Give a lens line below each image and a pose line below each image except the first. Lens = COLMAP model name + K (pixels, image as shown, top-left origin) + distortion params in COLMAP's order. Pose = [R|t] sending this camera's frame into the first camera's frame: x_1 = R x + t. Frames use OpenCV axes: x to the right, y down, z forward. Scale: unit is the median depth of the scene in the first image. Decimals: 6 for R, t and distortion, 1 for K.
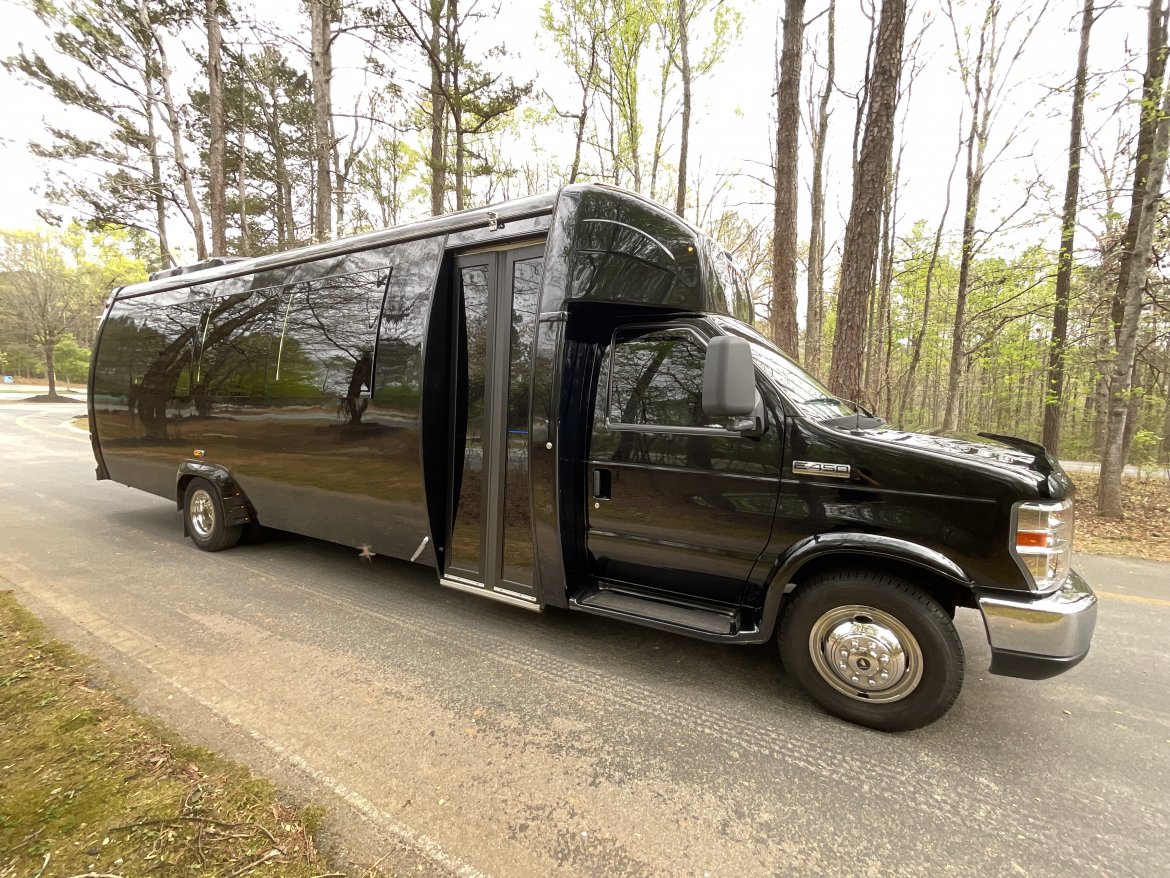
lens RADIAL K [[492.3, 0, 589.9], [0, 492.3, 443.2], [0, 0, 1]] dist [-0.000136, -0.000165]
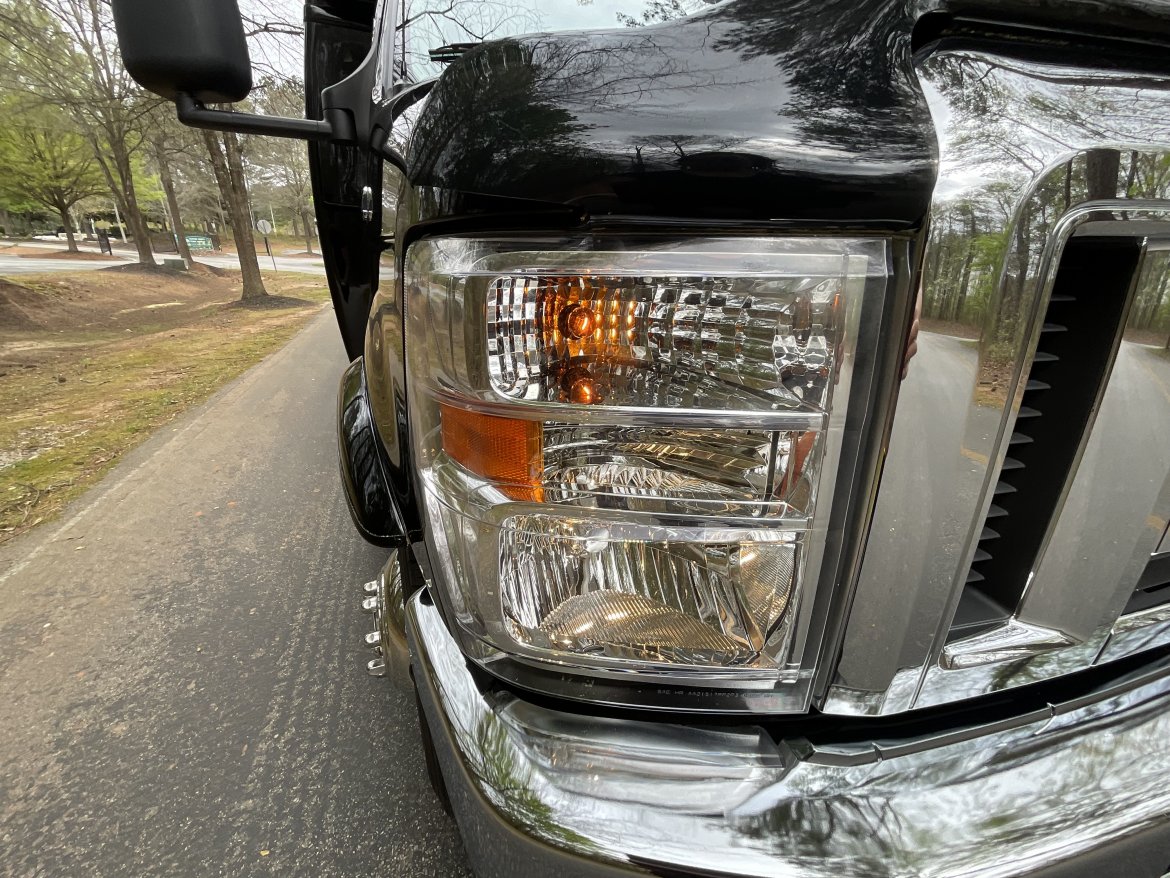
lens RADIAL K [[492.3, 0, 589.9], [0, 492.3, 443.2], [0, 0, 1]] dist [-0.000136, -0.000165]
pose [[0.762842, 0.216987, -0.609088, 0.721416], [-0.057597, 0.961068, 0.270243, 0.096433], [0.644014, -0.171071, 0.745641, 0.598394]]
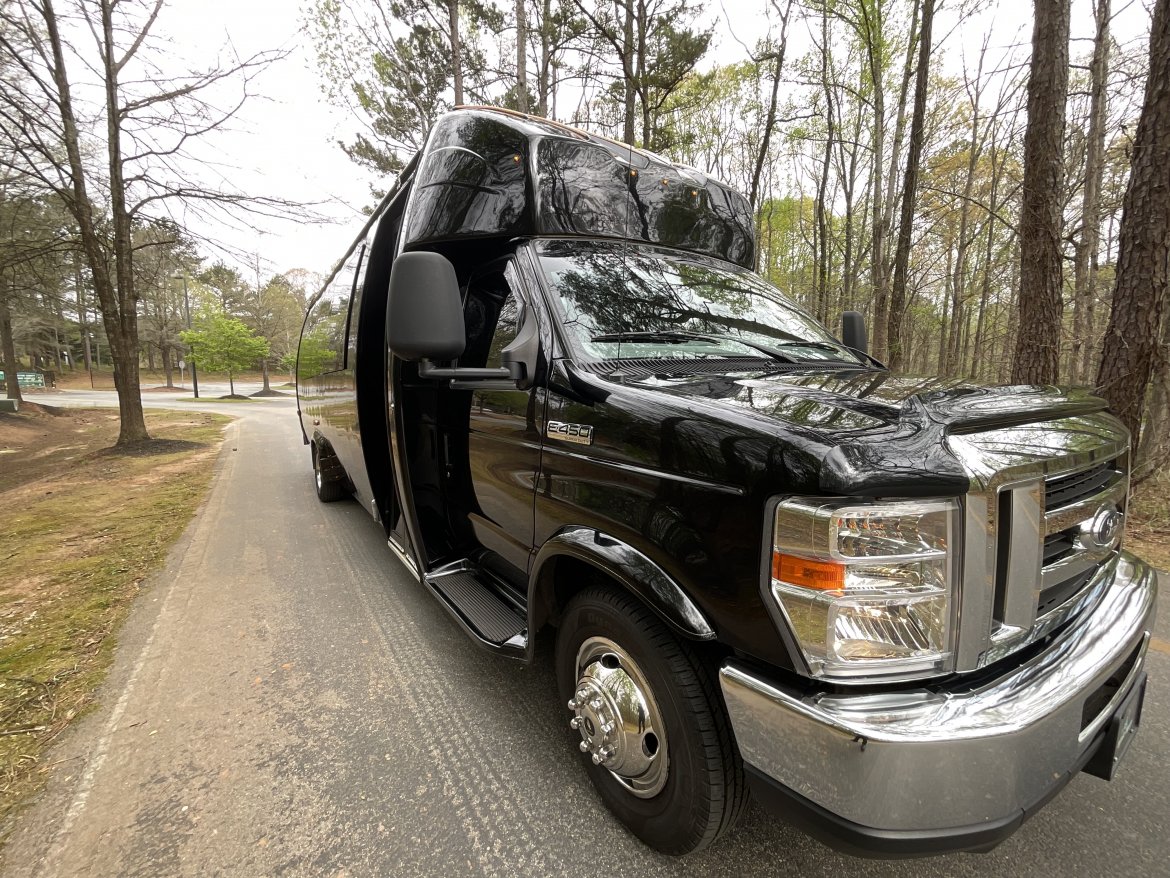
lens RADIAL K [[492.3, 0, 589.9], [0, 492.3, 443.2], [0, 0, 1]] dist [-0.000136, -0.000165]
pose [[0.889791, 0.027553, -0.455535, 0.627773], [-0.014829, 0.999394, 0.031483, 0.035976], [0.456126, -0.021258, 0.889661, 0.312223]]
